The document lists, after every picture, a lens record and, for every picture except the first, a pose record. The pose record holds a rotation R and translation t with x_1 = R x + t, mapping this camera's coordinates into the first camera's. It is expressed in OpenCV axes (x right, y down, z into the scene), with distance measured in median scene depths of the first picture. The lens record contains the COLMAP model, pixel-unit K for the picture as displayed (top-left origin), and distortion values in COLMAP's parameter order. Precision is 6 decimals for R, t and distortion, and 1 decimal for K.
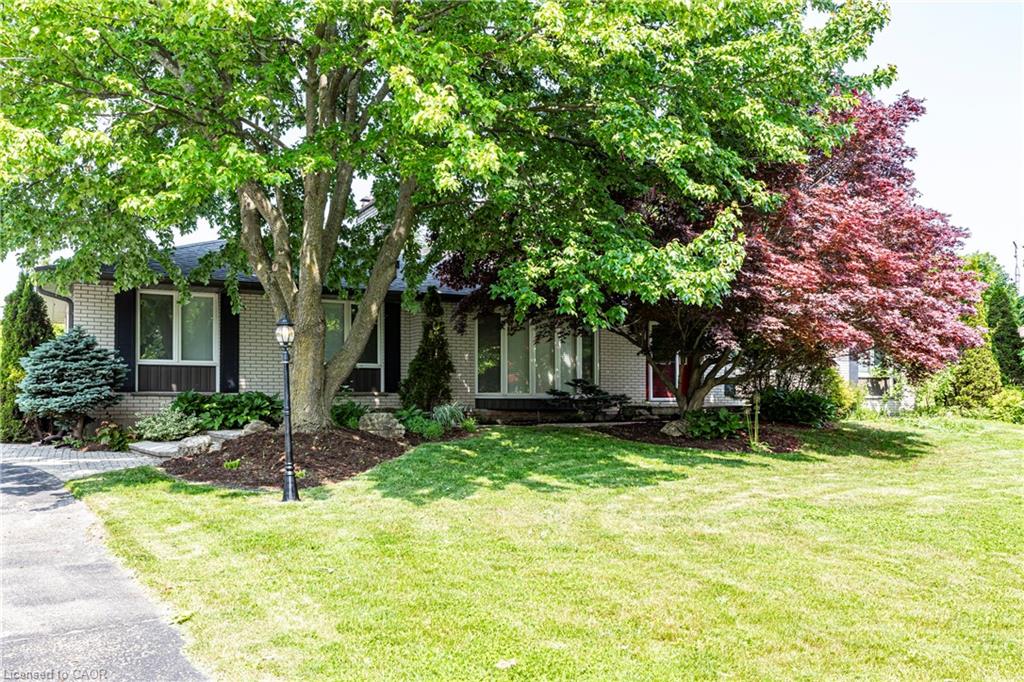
lens RADIAL K [[874.9, 0, 512.4], [0, 874.9, 422.5], [0, 0, 1]] dist [0.005761, -0.000798]
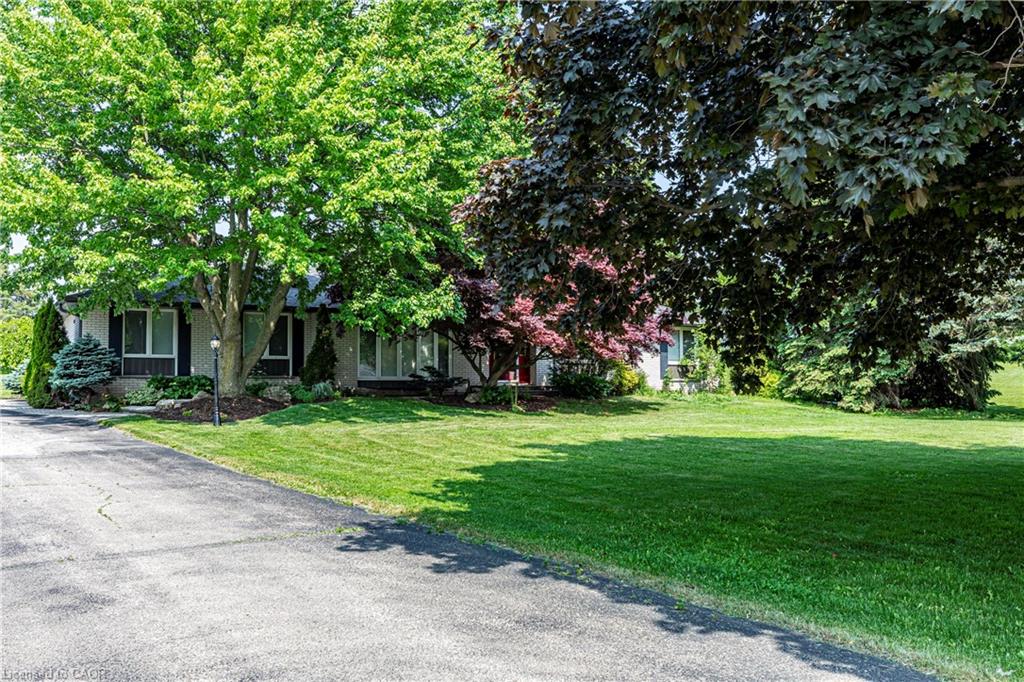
lens RADIAL K [[995.4, 0, 511.6], [0, 995.4, 375.3], [0, 0, 1]] dist [-0.002290, 0.012807]
pose [[0.999907, -0.003063, 0.013279, 0.245721], [0.003626, 0.999087, -0.042577, 0.044889], [-0.013137, 0.042621, 0.999005, -0.812099]]
